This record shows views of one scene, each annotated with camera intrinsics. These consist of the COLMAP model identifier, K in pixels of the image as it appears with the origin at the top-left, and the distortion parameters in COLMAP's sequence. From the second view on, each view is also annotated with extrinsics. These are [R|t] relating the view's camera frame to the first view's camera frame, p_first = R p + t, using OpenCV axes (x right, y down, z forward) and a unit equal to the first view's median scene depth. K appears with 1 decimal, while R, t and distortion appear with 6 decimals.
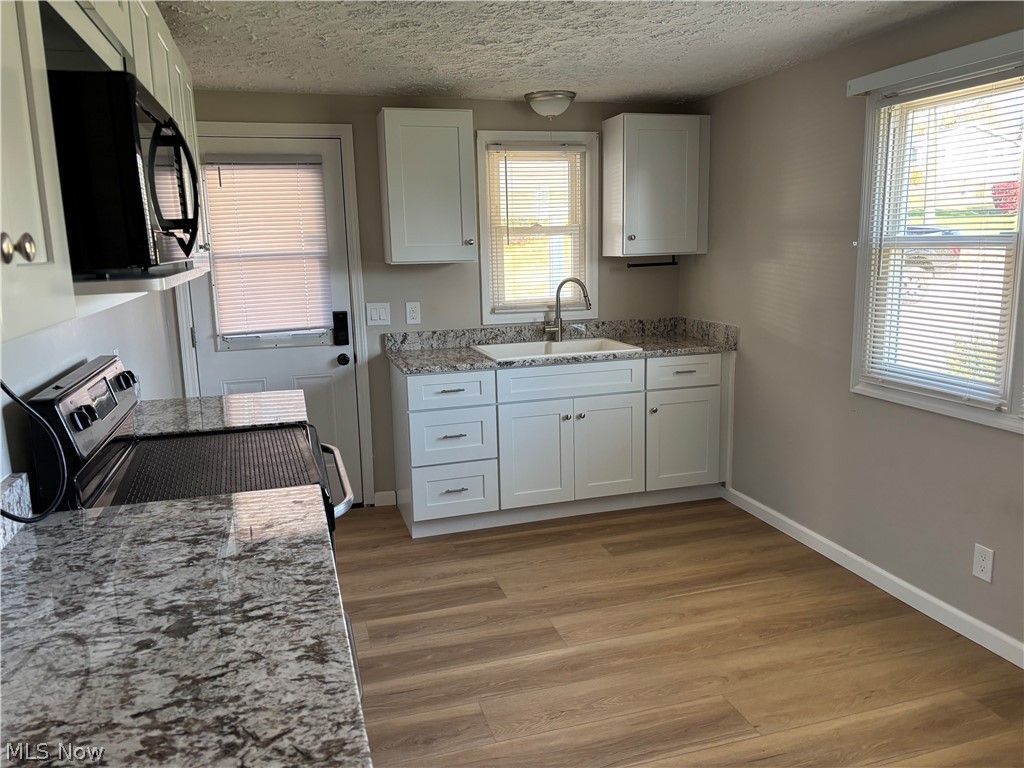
lens RADIAL K [[775.1, 0, 513.1], [0, 775.1, 388.2], [0, 0, 1]] dist [0.058434, -0.048295]
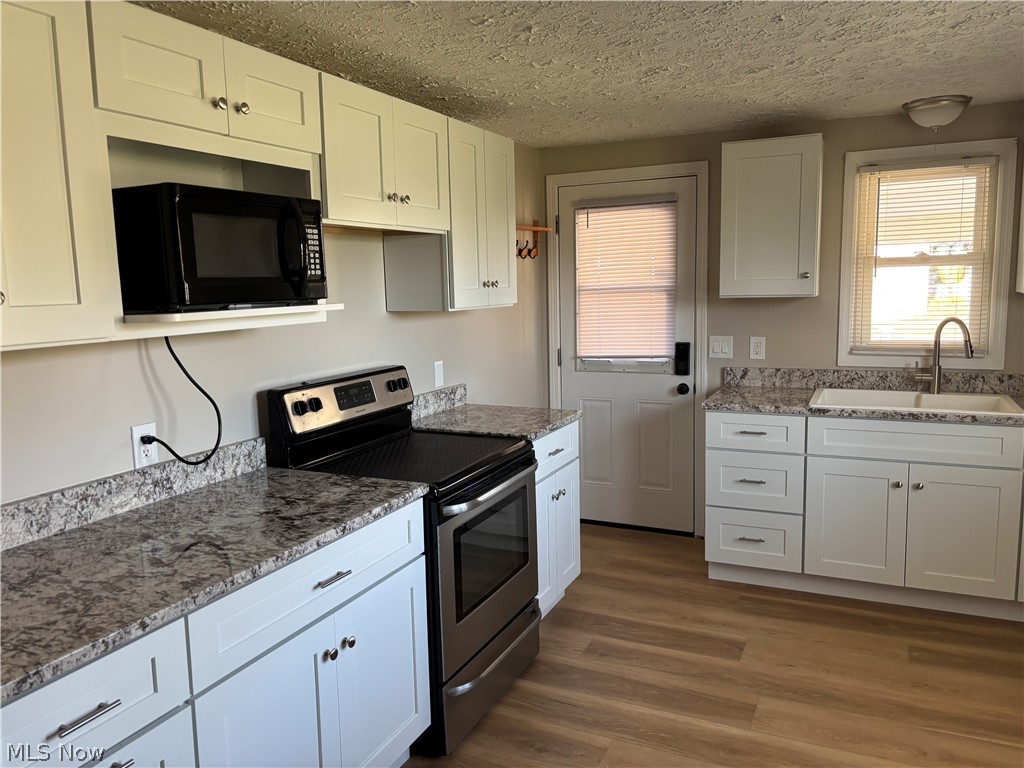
lens RADIAL K [[775.1, 0, 505.6], [0, 775.1, 387.1], [0, 0, 1]] dist [0.058434, -0.048295]
pose [[0.744095, 0.098806, -0.660727, 0.315944], [-0.118998, 0.992789, 0.014449, -0.029292], [0.657391, 0.067874, 0.750487, 0.085029]]
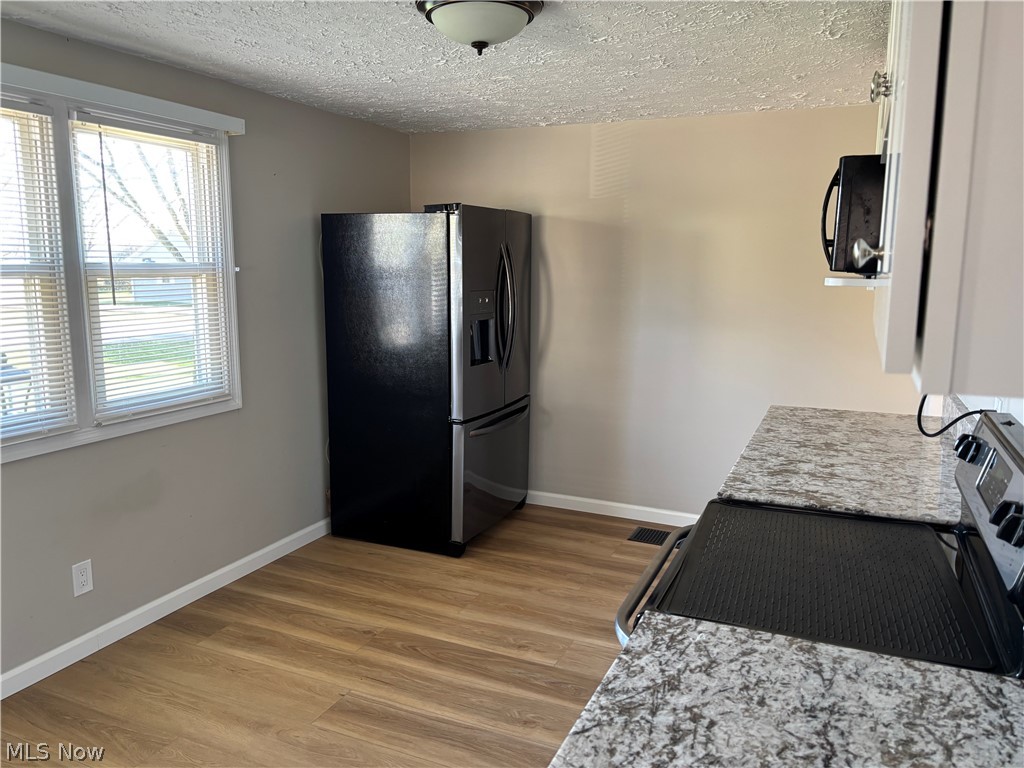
lens RADIAL K [[775.1, 0, 515.0], [0, 775.1, 384.8], [0, 0, 1]] dist [0.058434, -0.048295]
pose [[-0.764385, -0.078790, 0.639927, -0.351243], [0.131410, 0.952635, 0.274259, -0.167326], [-0.631226, 0.293732, -0.717827, 0.948972]]
